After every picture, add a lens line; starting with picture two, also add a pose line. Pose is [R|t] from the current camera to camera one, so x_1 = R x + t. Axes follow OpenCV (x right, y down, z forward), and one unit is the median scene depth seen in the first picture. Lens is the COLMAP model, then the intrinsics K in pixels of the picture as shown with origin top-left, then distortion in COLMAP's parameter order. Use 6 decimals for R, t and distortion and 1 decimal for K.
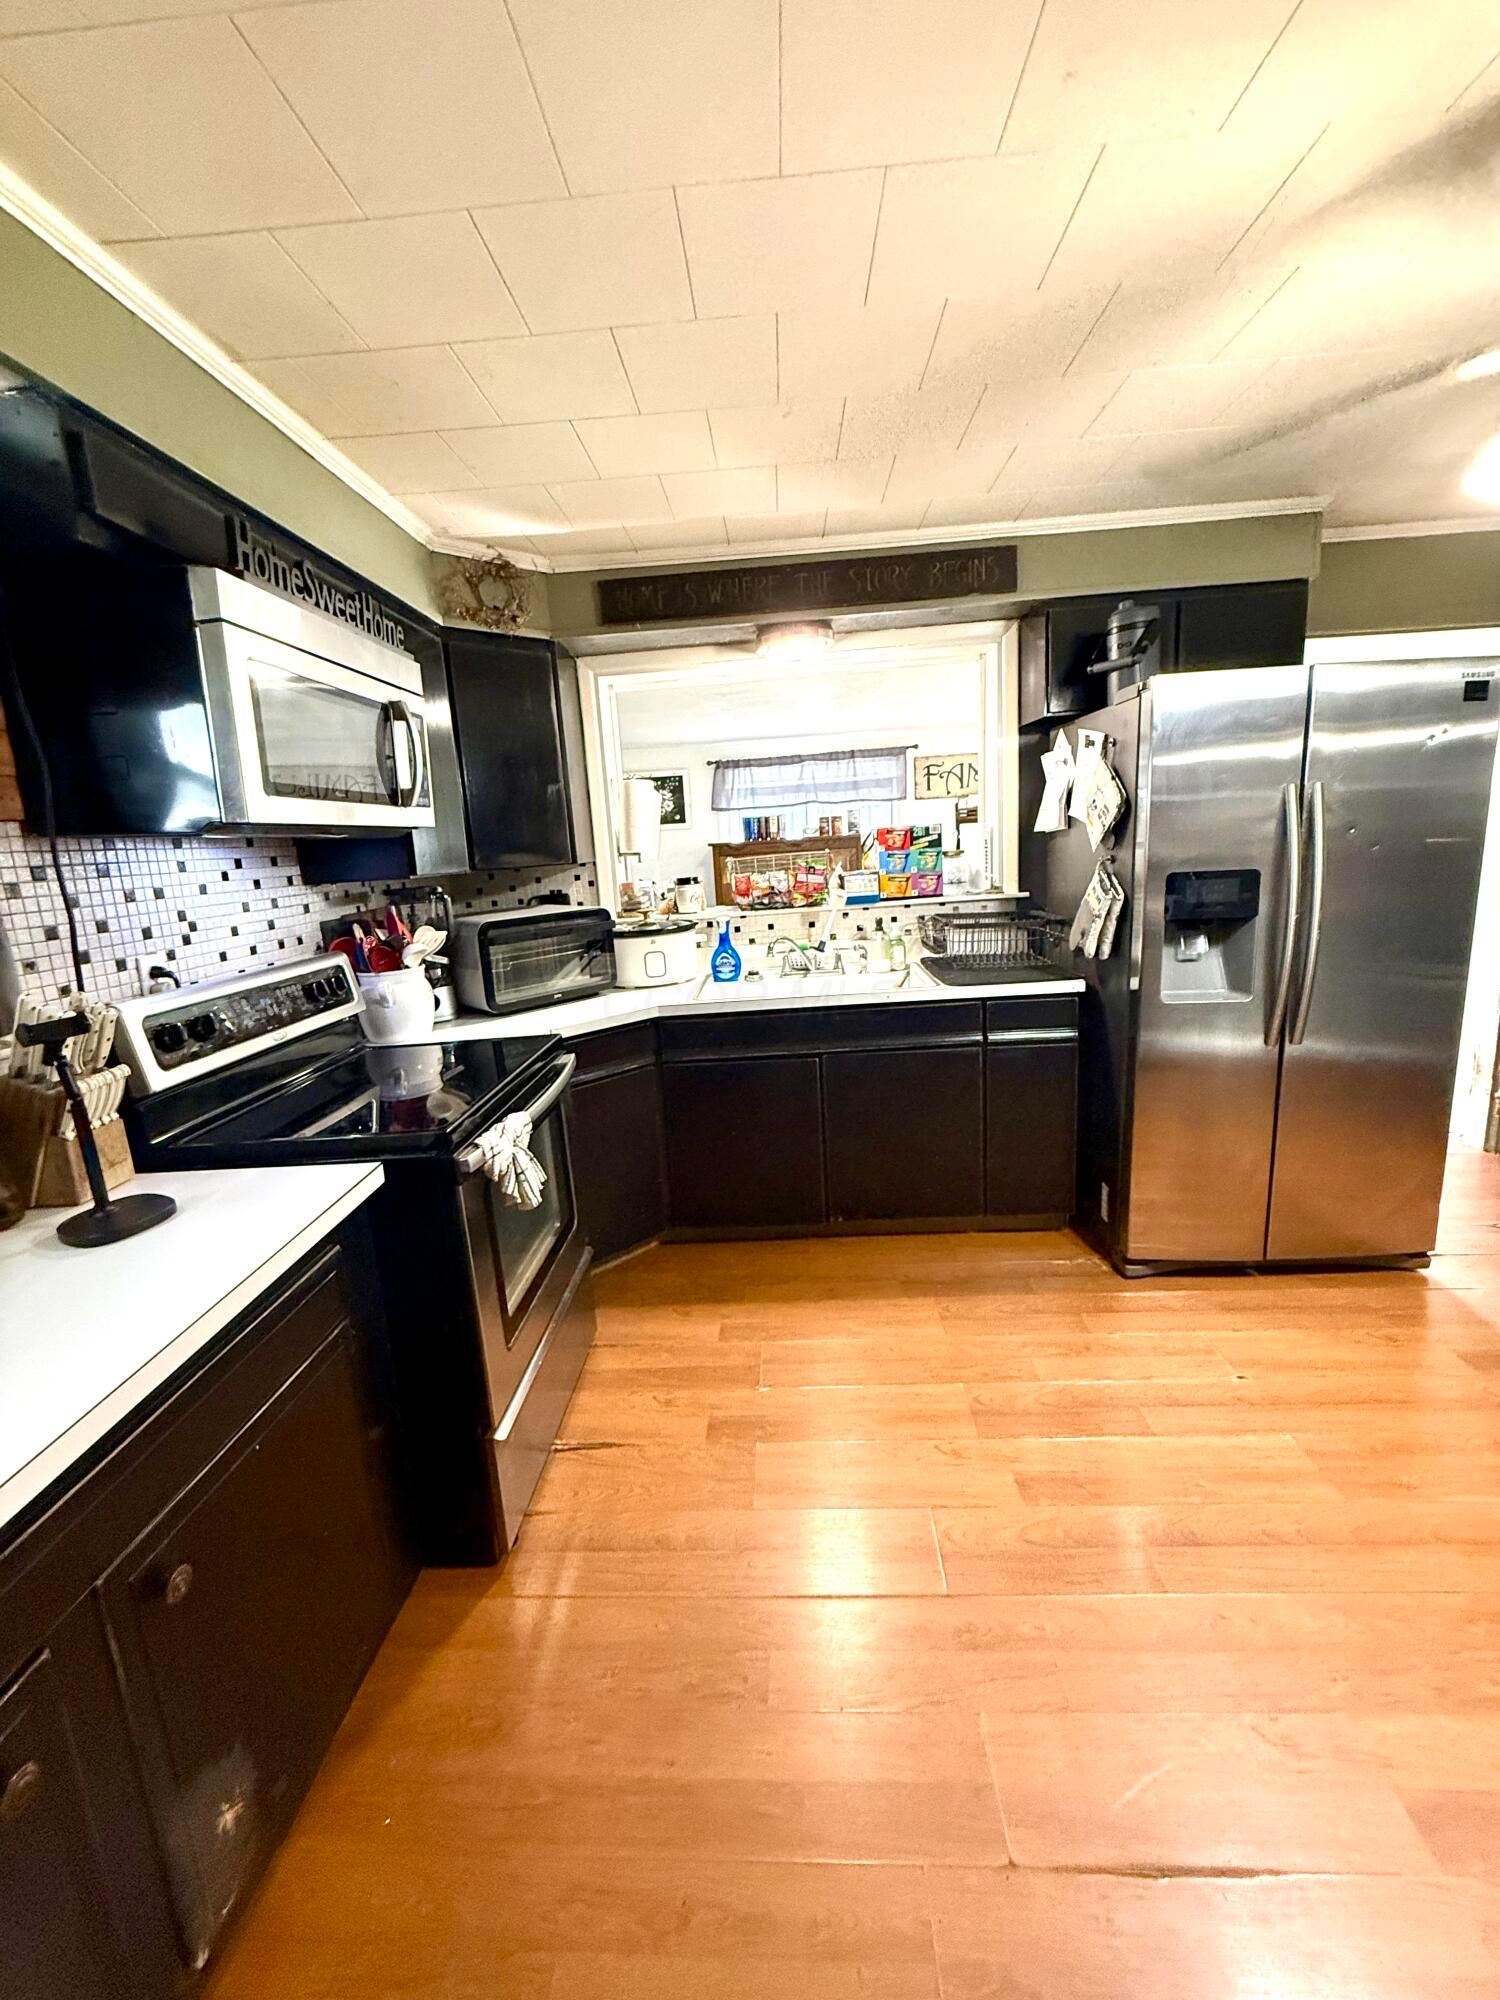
lens RADIAL K [[793.7, 0, 750.5], [0, 793.7, 994.8], [0, 0, 1]] dist [0.001798, 0.000041]
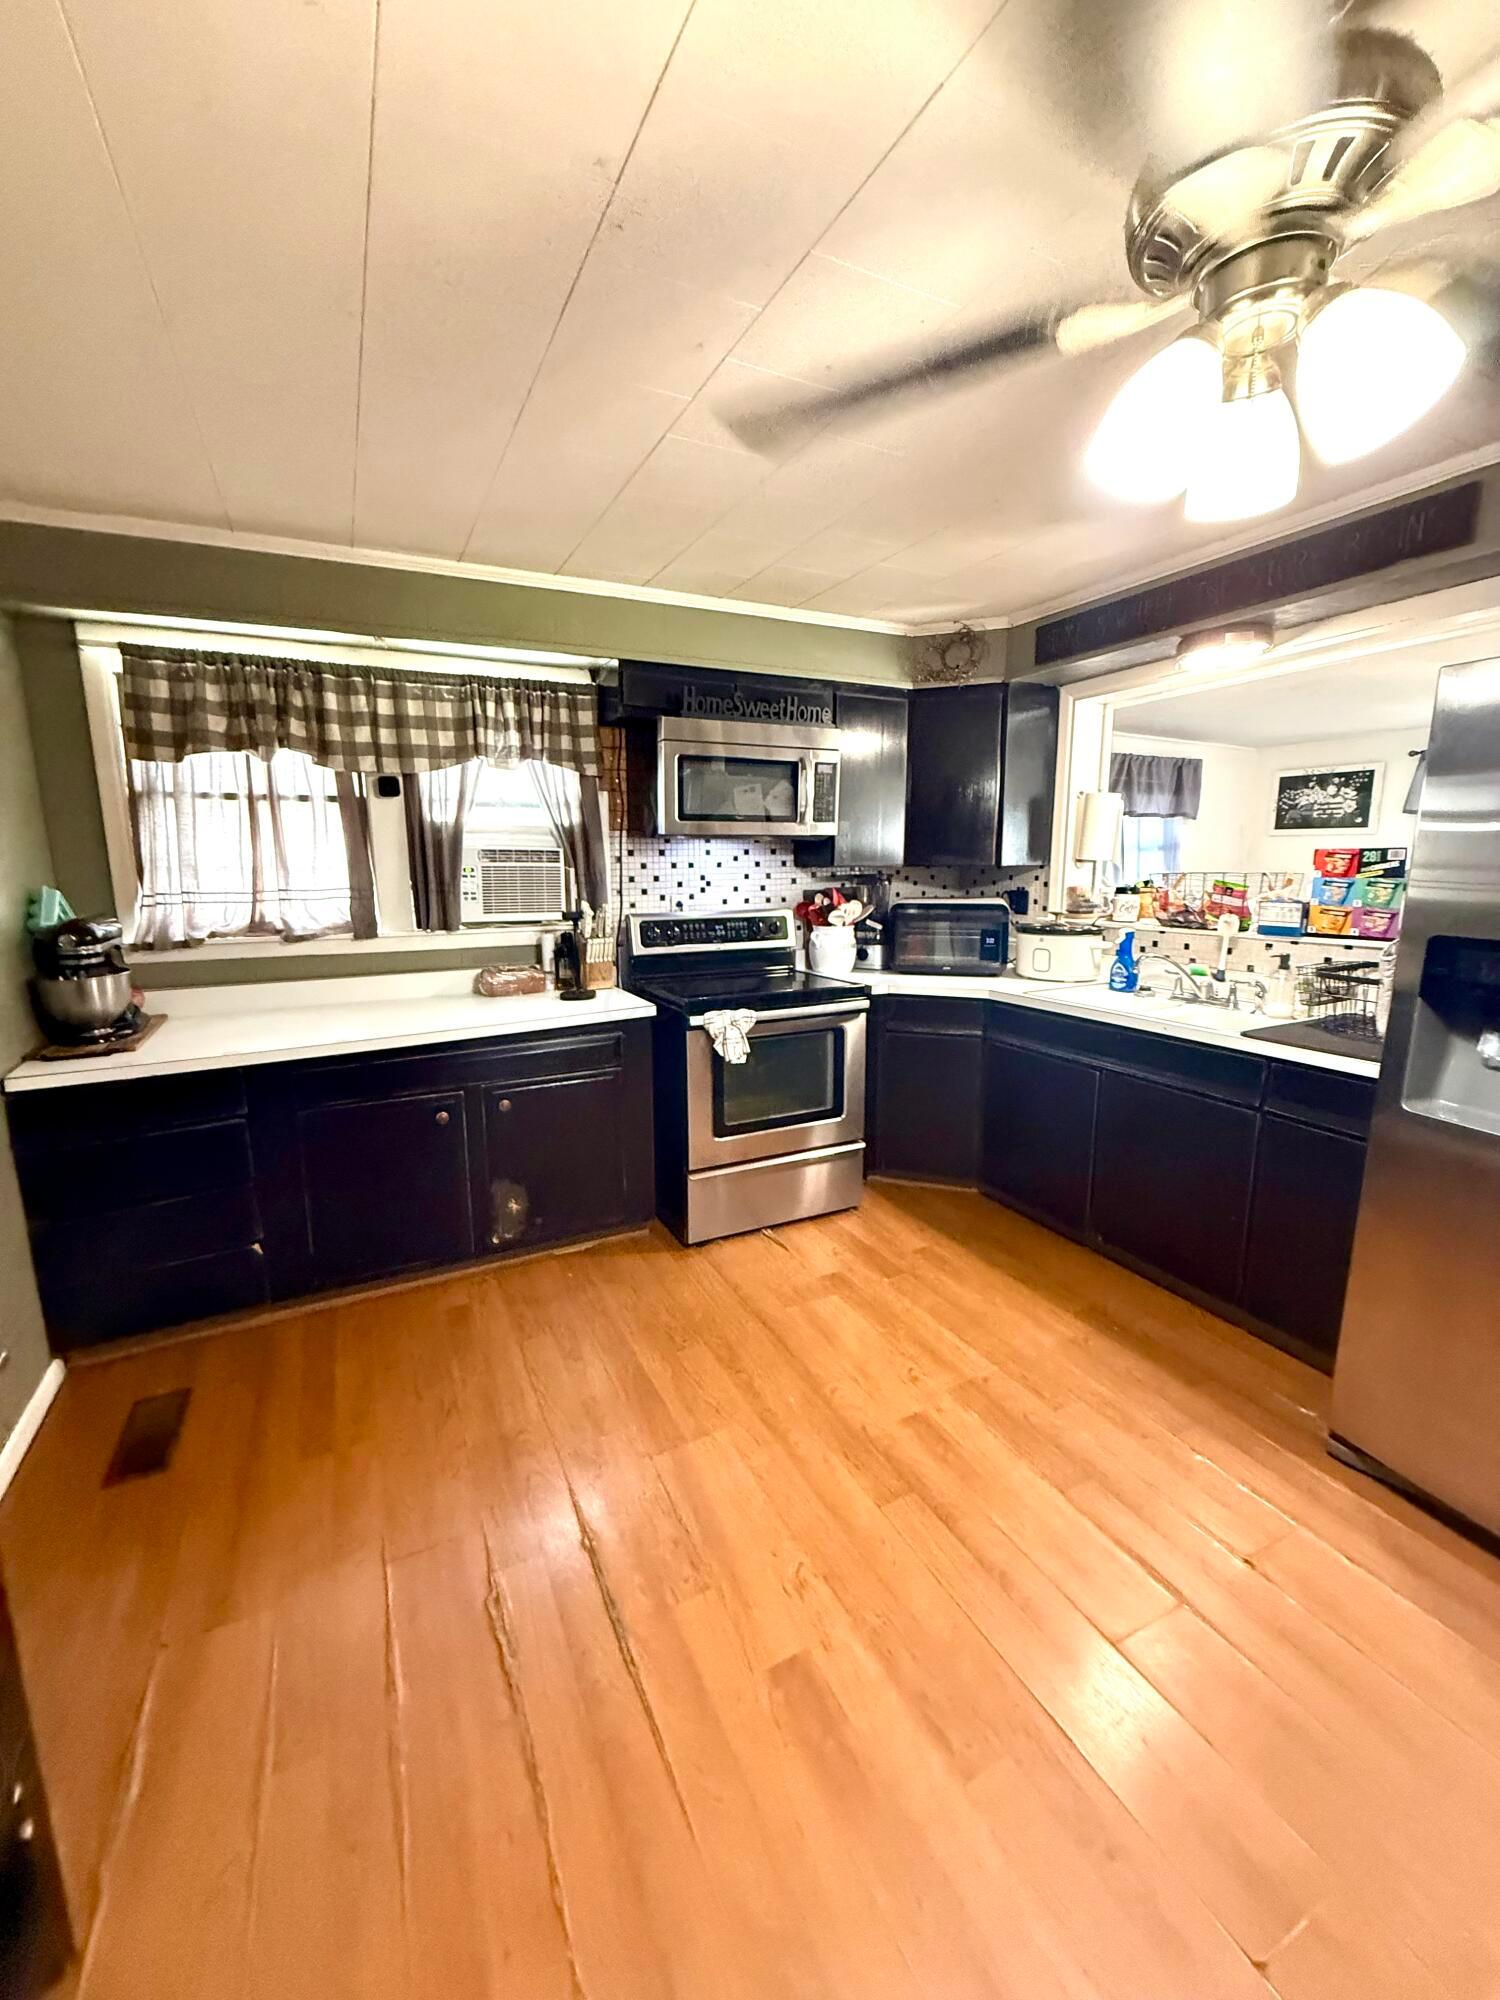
lens RADIAL K [[793.7, 0, 751.2], [0, 793.7, 997.0], [0, 0, 1]] dist [0.001798, 0.000041]
pose [[0.494070, 0.210138, -0.843645, 0.772026], [-0.190763, 0.972907, 0.130617, -0.067692], [0.848236, 0.096403, 0.520771, 0.087367]]
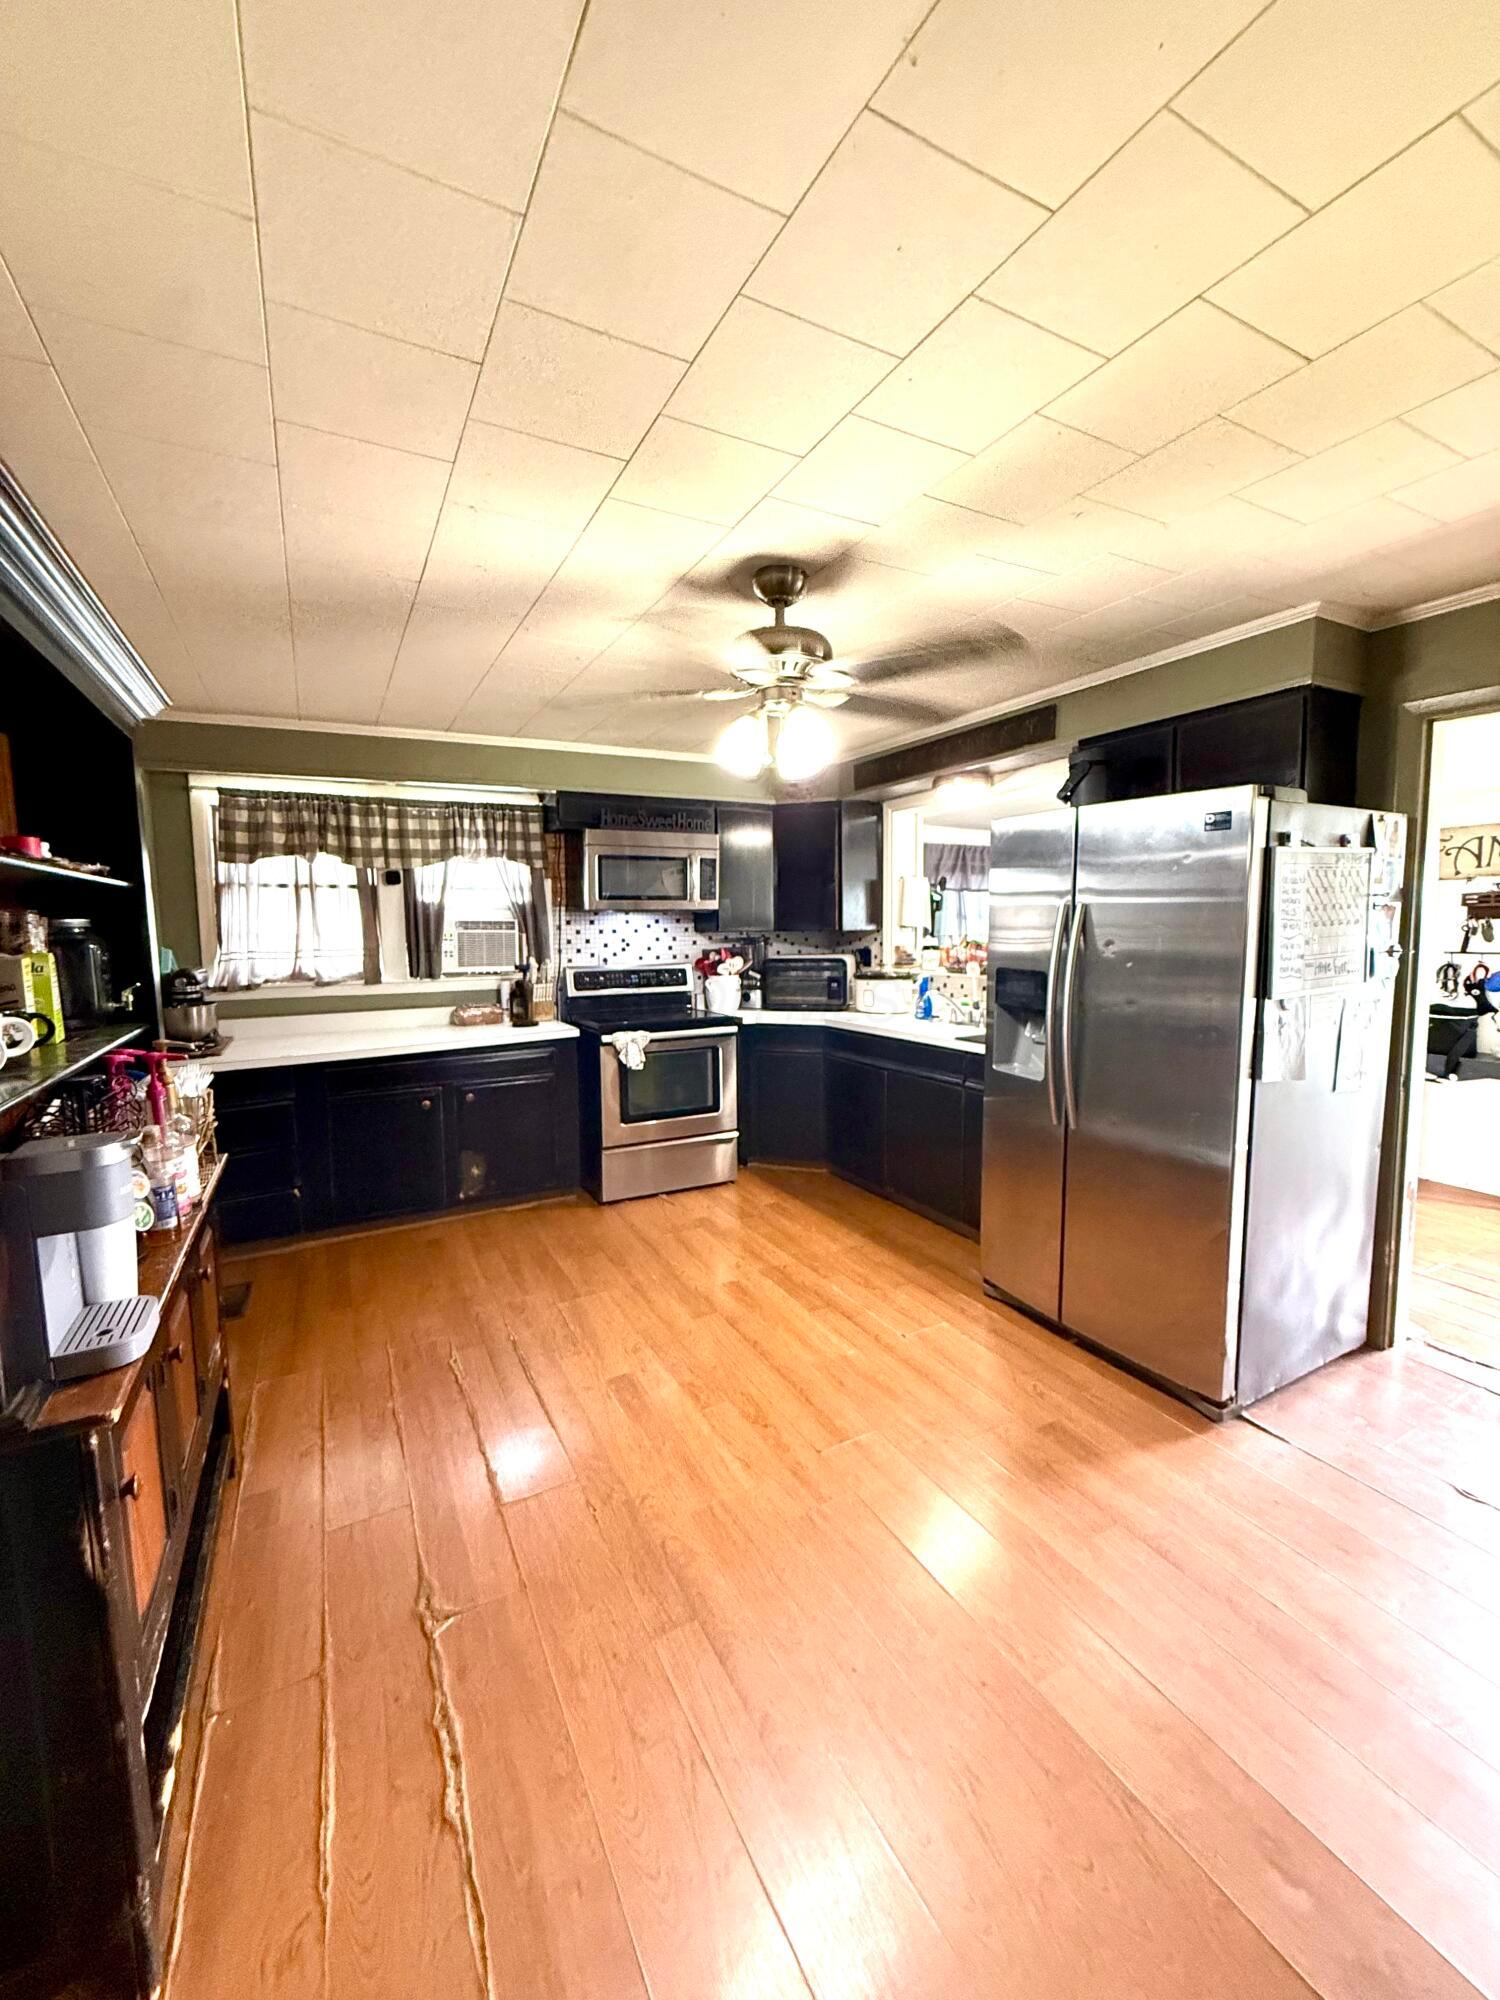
lens RADIAL K [[793.7, 0, 752.6], [0, 793.7, 999.3], [0, 0, 1]] dist [0.001798, 0.000041]
pose [[0.516255, 0.138495, -0.845163, 1.294510], [-0.184458, 0.981658, 0.048190, -0.083833], [0.836335, 0.131019, 0.532332, -0.009552]]
